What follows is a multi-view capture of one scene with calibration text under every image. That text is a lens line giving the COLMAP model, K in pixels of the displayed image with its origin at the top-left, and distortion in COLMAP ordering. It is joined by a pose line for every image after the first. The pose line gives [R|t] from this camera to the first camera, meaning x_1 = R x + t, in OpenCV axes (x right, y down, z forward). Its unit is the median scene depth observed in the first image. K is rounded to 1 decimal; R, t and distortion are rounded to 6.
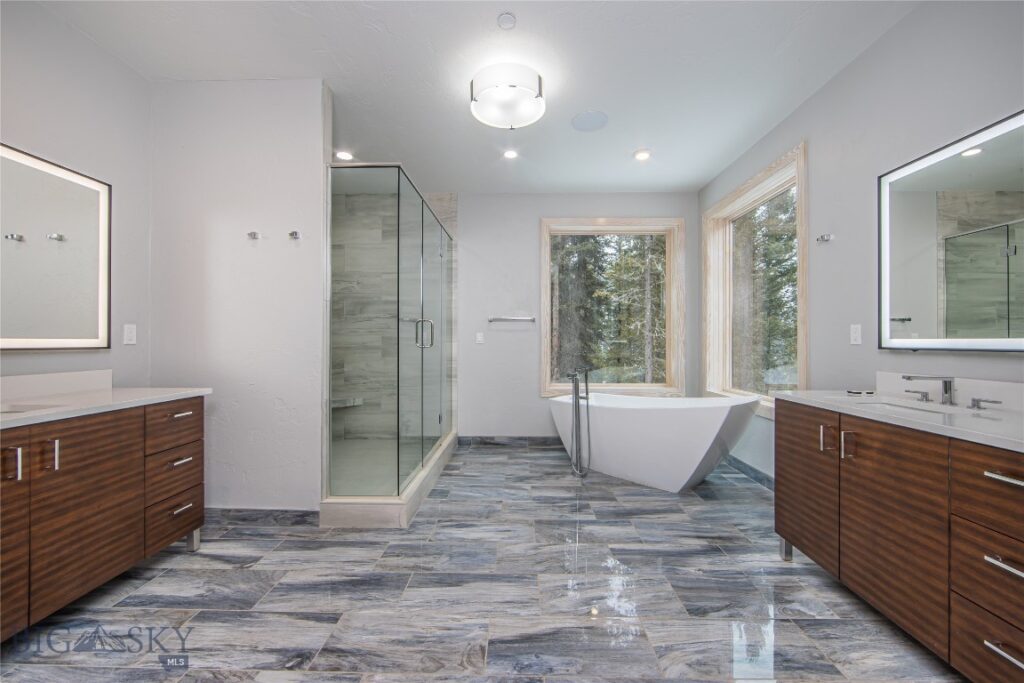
lens RADIAL K [[412.1, 0, 512.9], [0, 412.1, 351.2], [0, 0, 1]] dist [-0.002238, -0.000195]
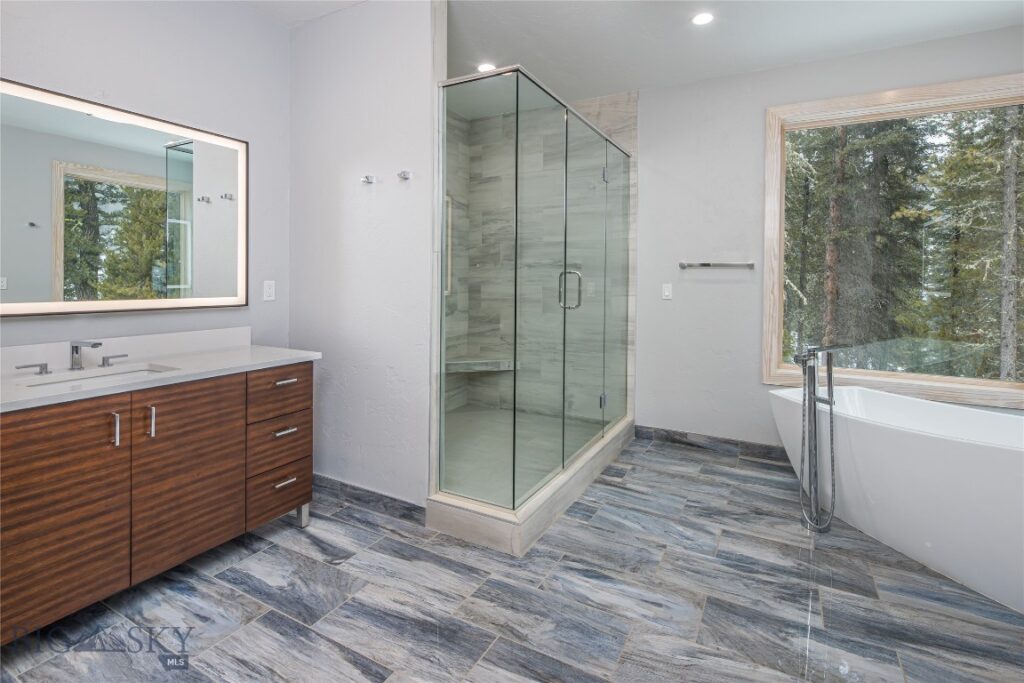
lens RADIAL K [[501.9, 0, 510.3], [0, 501.9, 293.6], [0, 0, 1]] dist [0.003228, -0.000989]
pose [[0.885471, 0.020671, -0.464235, 0.136899], [-0.018155, 0.999786, 0.009890, -0.053983], [0.464340, -0.000329, 0.885657, 0.190890]]
